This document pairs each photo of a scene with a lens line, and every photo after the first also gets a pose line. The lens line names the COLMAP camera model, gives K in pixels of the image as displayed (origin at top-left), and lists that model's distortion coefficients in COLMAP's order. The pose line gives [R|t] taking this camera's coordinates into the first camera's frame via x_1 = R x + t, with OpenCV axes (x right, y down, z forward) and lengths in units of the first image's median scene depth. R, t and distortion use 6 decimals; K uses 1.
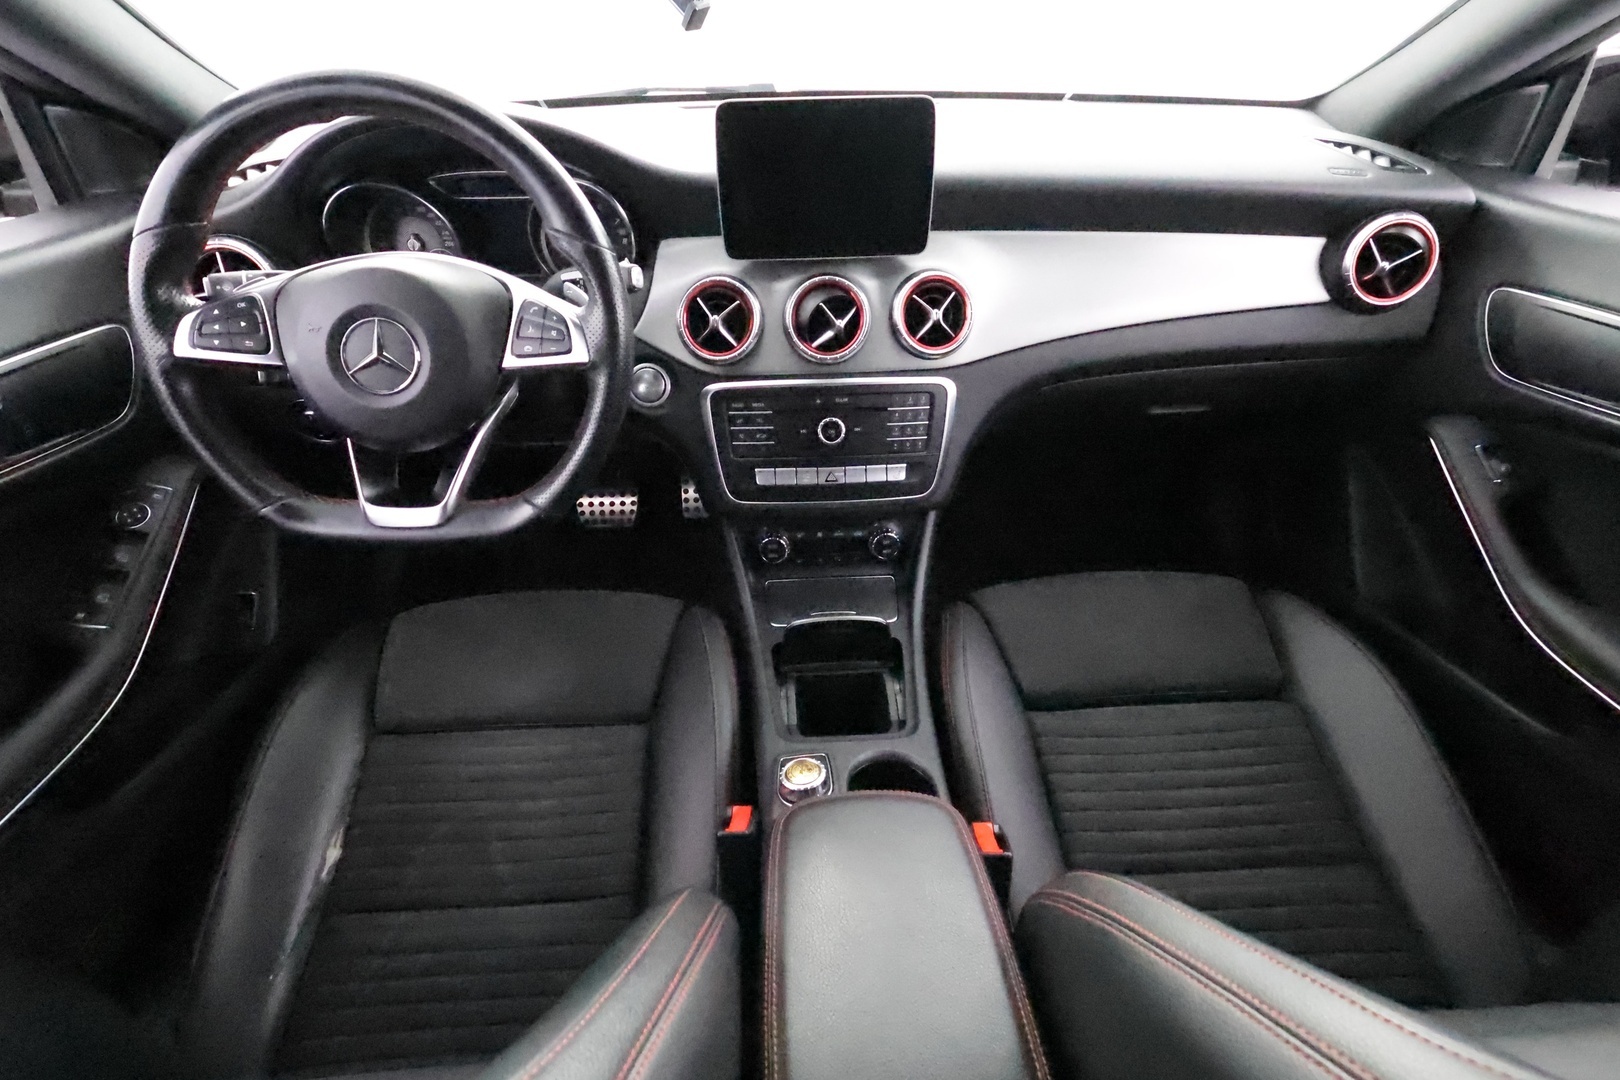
lens RADIAL K [[786.6, 0, 814.5], [0, 786.6, 543.1], [0, 0, 1]] dist [-0.020482, 0.011795]
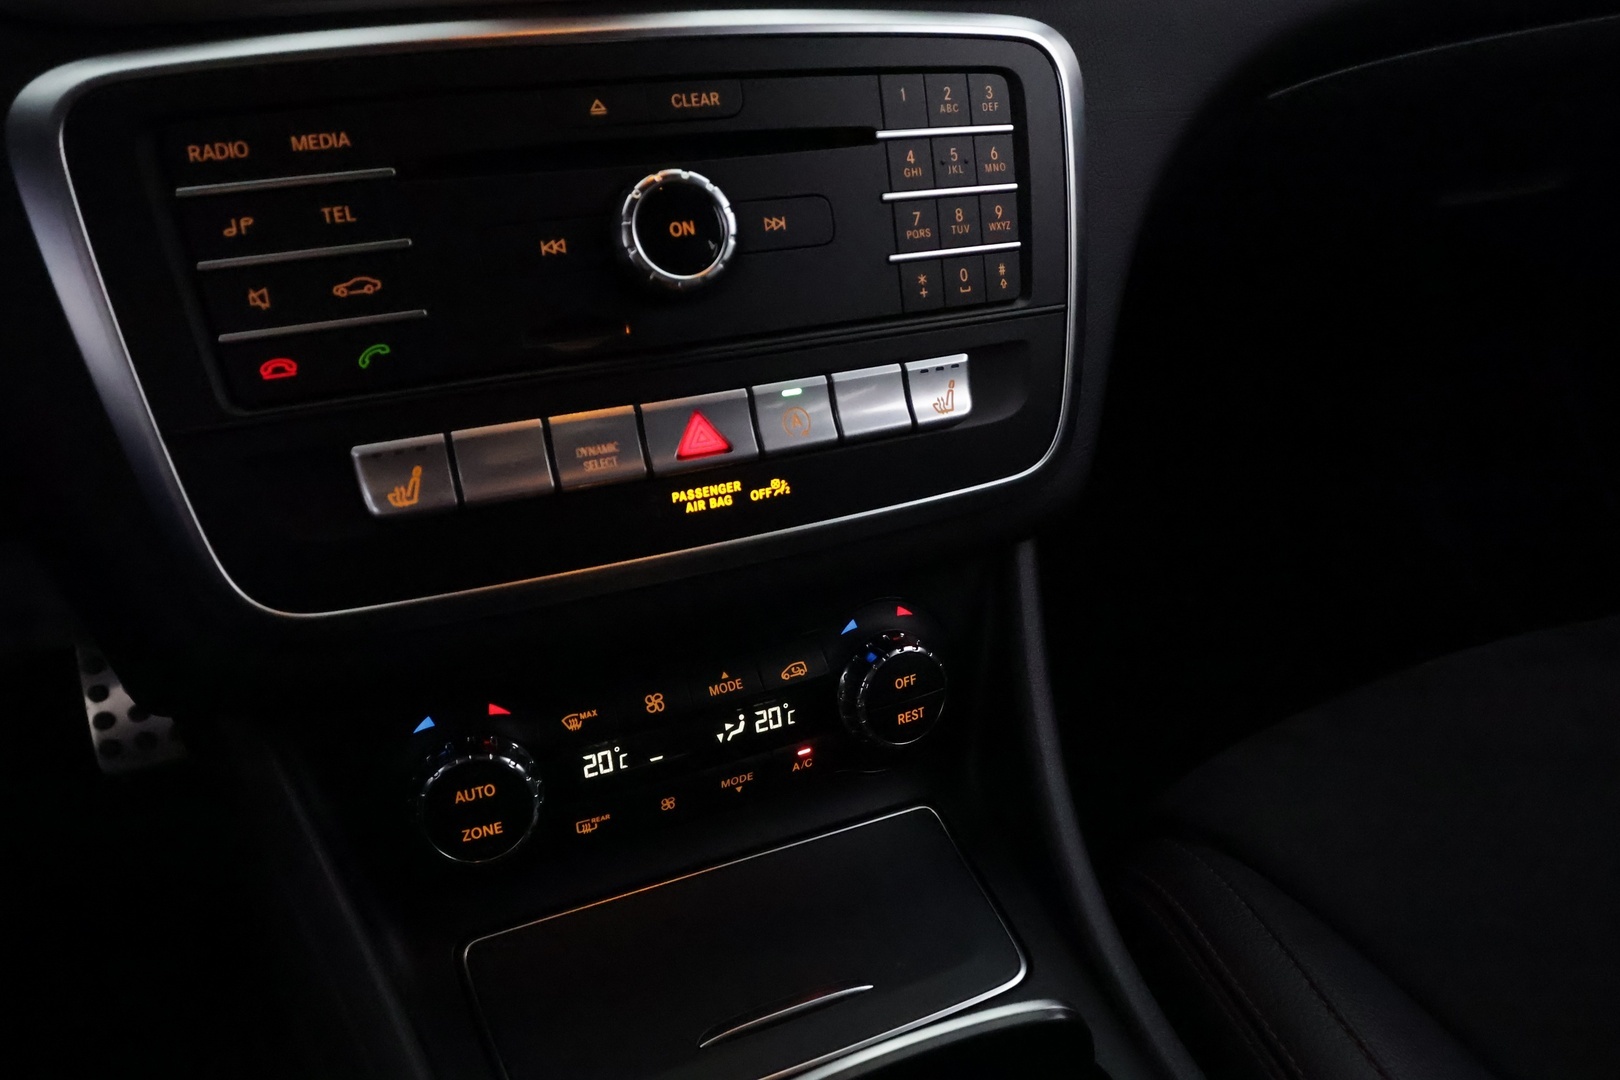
lens RADIAL K [[1278.2, 0, 810.0], [0, 1278.2, 540.0], [0, 0, 1]] dist [0.002928, 0.000633]
pose [[0.934275, -0.160016, 0.318629, -0.075930], [0.207904, 0.970482, -0.122234, -0.001762], [-0.289664, 0.180445, 0.939965, 0.662672]]
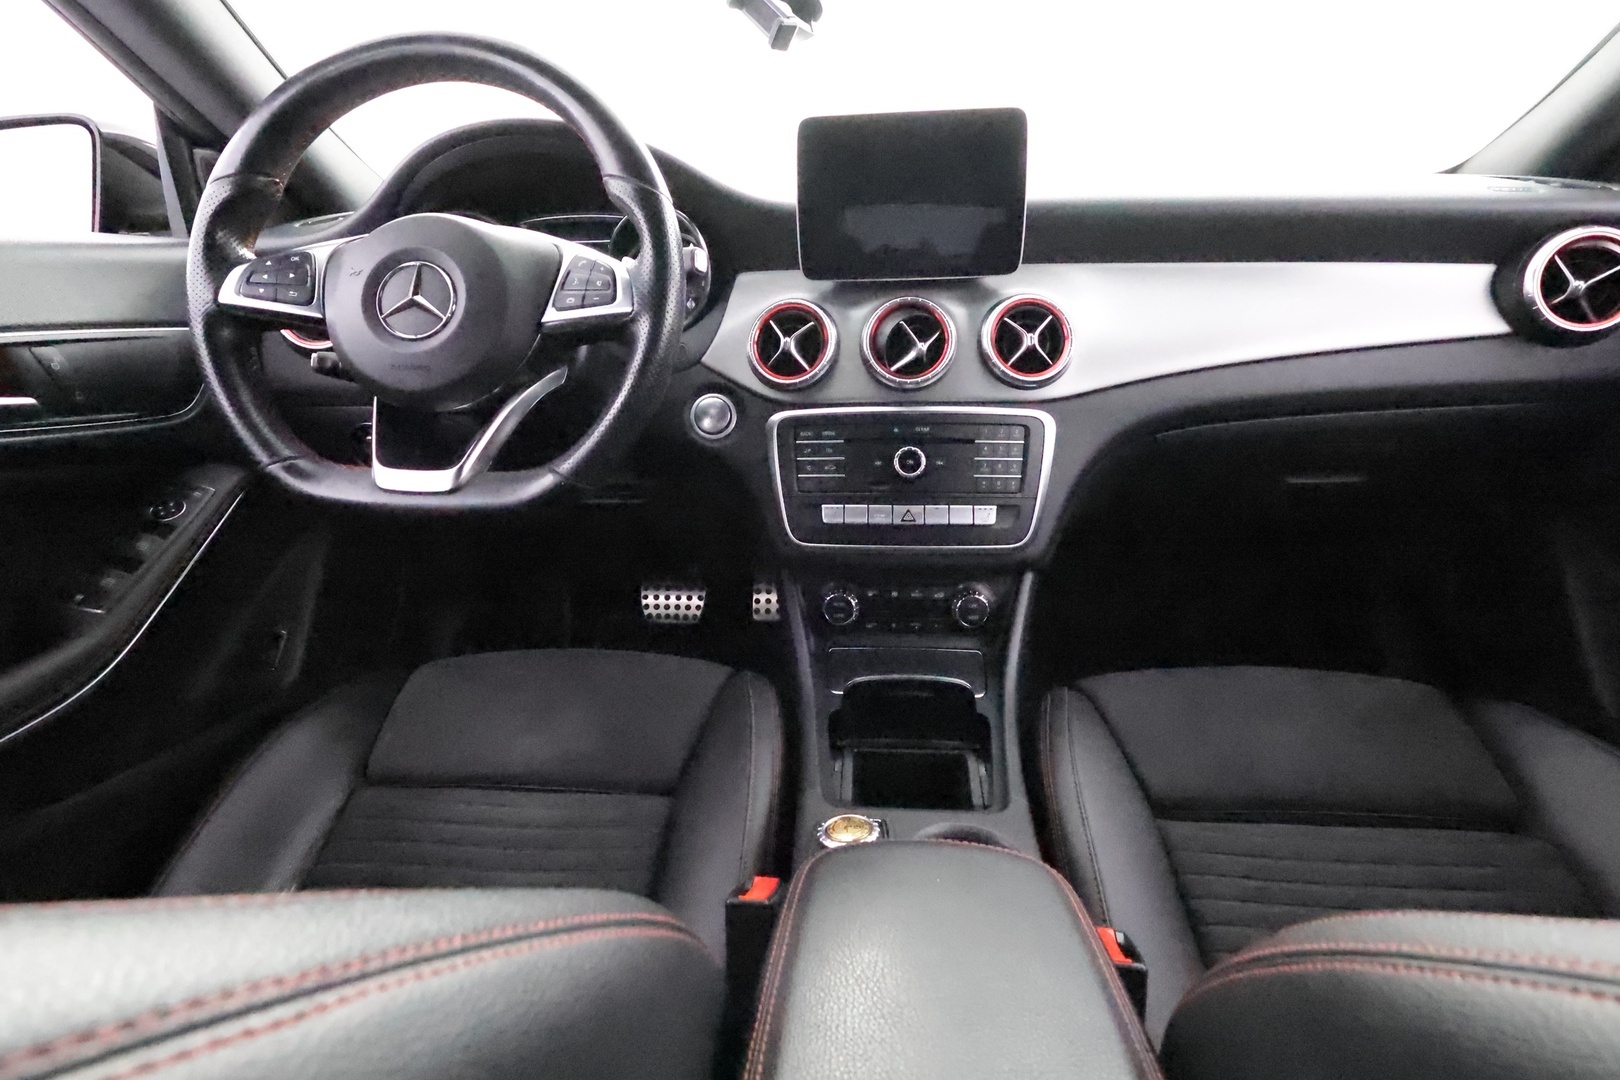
lens RADIAL K [[791.7, 0, 810.0], [0, 791.7, 540.0], [0, 0, 1]] dist [-0.008861, -0.000010]
pose [[0.990686, 0.030752, -0.132648, 0.031661], [-0.063213, 0.966695, -0.248002, 0.170287], [0.120603, 0.254077, 0.959635, 0.159560]]
